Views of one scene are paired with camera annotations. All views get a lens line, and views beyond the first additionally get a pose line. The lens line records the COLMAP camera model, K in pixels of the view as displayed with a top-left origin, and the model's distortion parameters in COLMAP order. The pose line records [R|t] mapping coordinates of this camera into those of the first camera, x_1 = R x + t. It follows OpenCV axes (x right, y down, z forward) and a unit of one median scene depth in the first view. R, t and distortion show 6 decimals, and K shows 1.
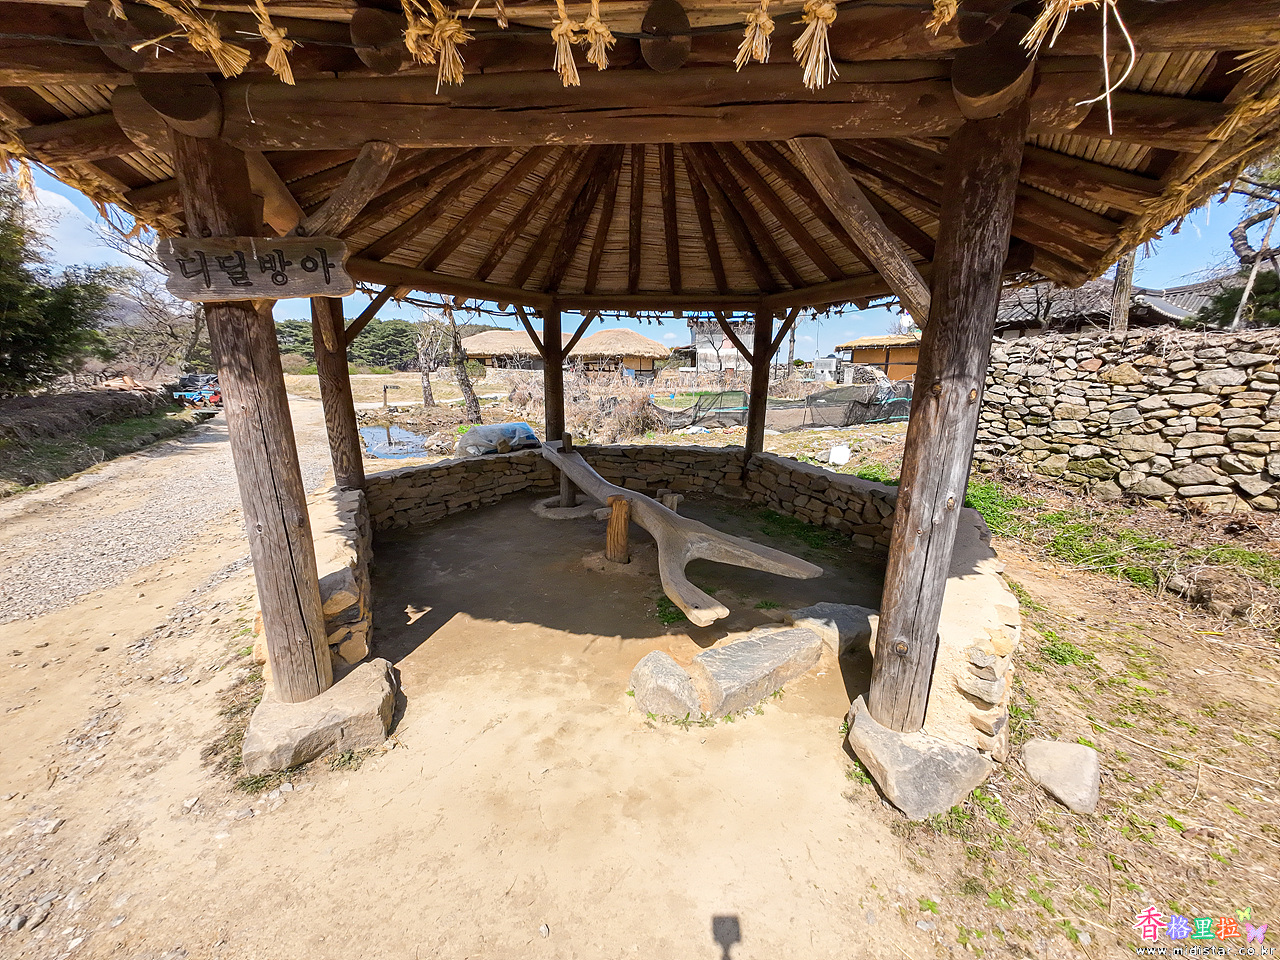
lens RADIAL K [[495.1, 0, 643.2], [0, 495.1, 482.5], [0, 0, 1]] dist [0.001505, 0.000081]
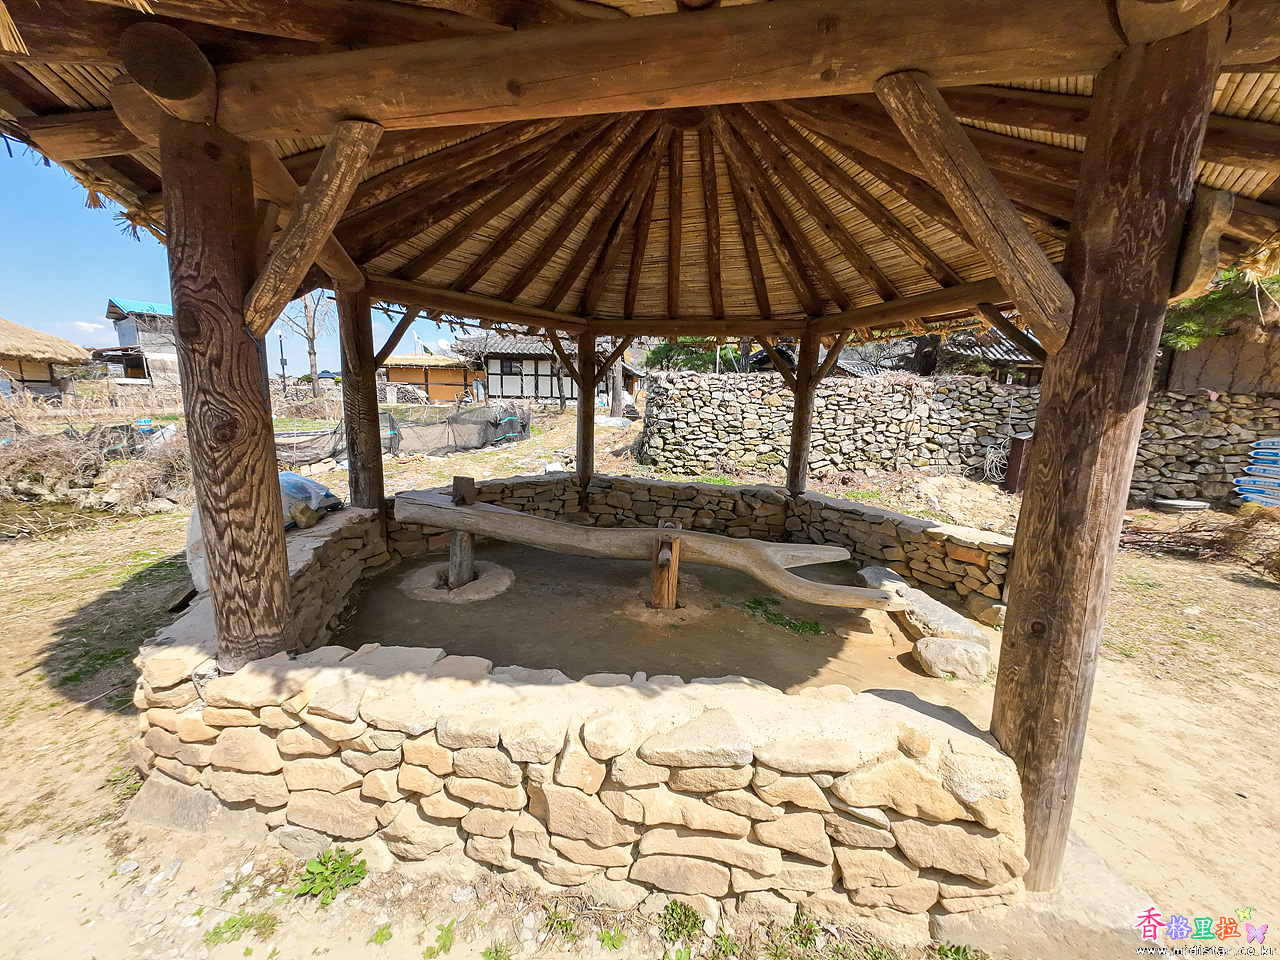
lens RADIAL K [[495.1, 0, 642.6], [0, 495.1, 481.8], [0, 0, 1]] dist [0.001505, 0.000081]
pose [[0.572003, -0.127501, 0.810282, -0.637277], [0.158315, 0.986432, 0.043459, -0.091003], [-0.804828, 0.103421, 0.584427, 0.416682]]
